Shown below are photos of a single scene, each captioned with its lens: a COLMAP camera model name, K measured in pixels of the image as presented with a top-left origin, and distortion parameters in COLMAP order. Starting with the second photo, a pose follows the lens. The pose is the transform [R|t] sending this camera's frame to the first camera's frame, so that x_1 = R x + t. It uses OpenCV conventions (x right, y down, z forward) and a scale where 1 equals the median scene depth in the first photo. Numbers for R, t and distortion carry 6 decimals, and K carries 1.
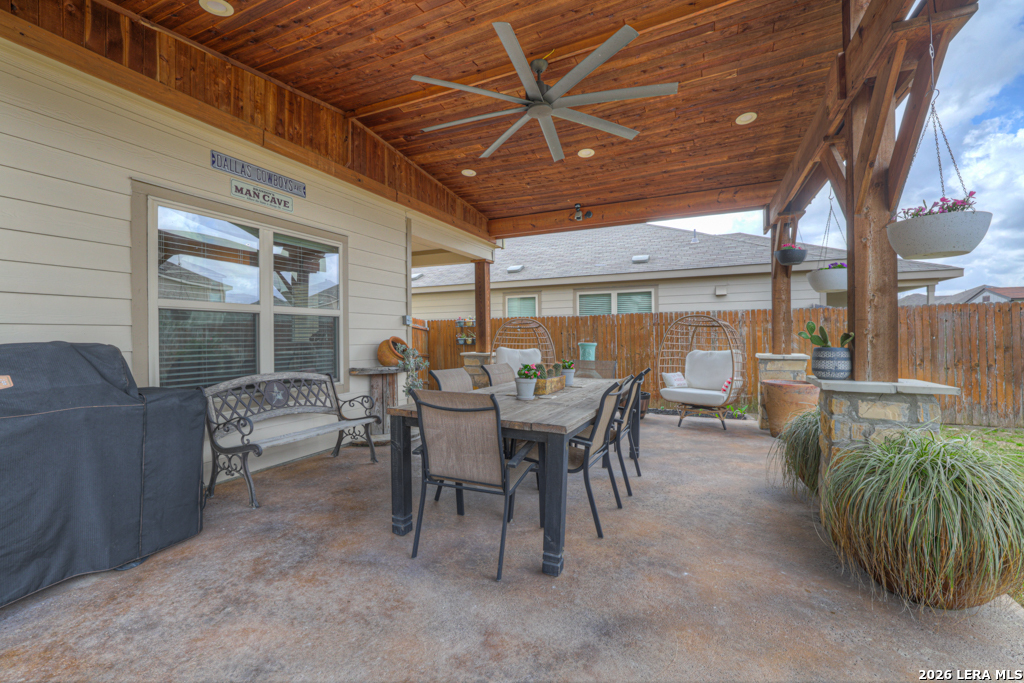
lens RADIAL K [[442.6, 0, 506.1], [0, 442.6, 339.1], [0, 0, 1]] dist [-0.039481, 0.013129]
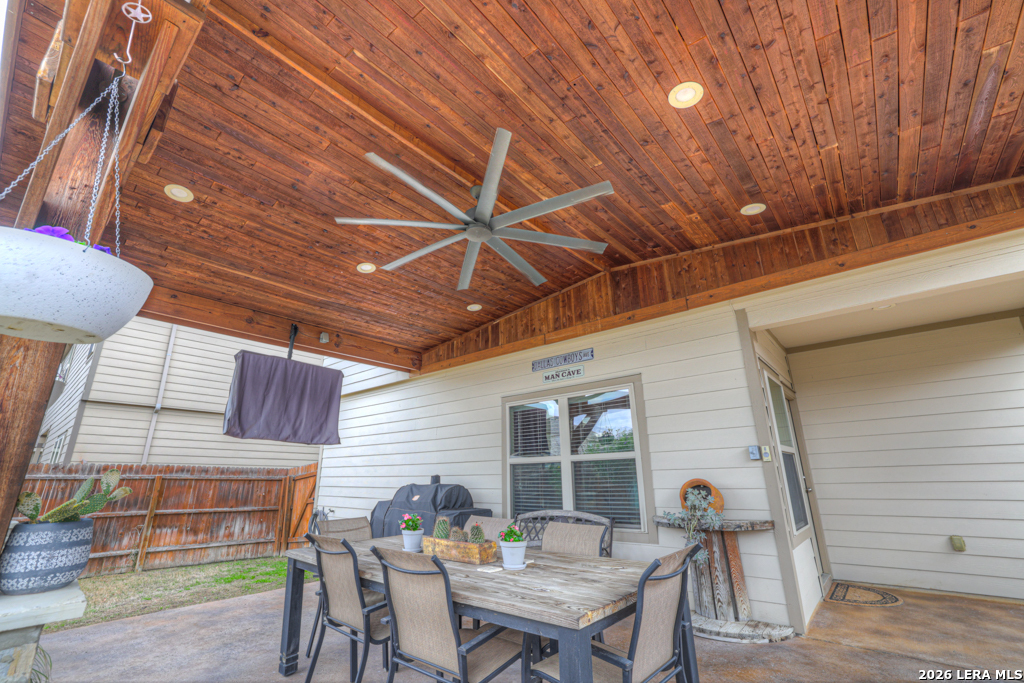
lens RADIAL K [[442.6, 0, 502.5], [0, 442.6, 336.3], [0, 0, 1]] dist [-0.039481, 0.013129]
pose [[-0.283873, -0.284993, -0.915530, 0.612784], [0.007610, 0.954109, -0.299362, -0.017221], [0.958832, -0.091948, -0.268677, 0.905488]]
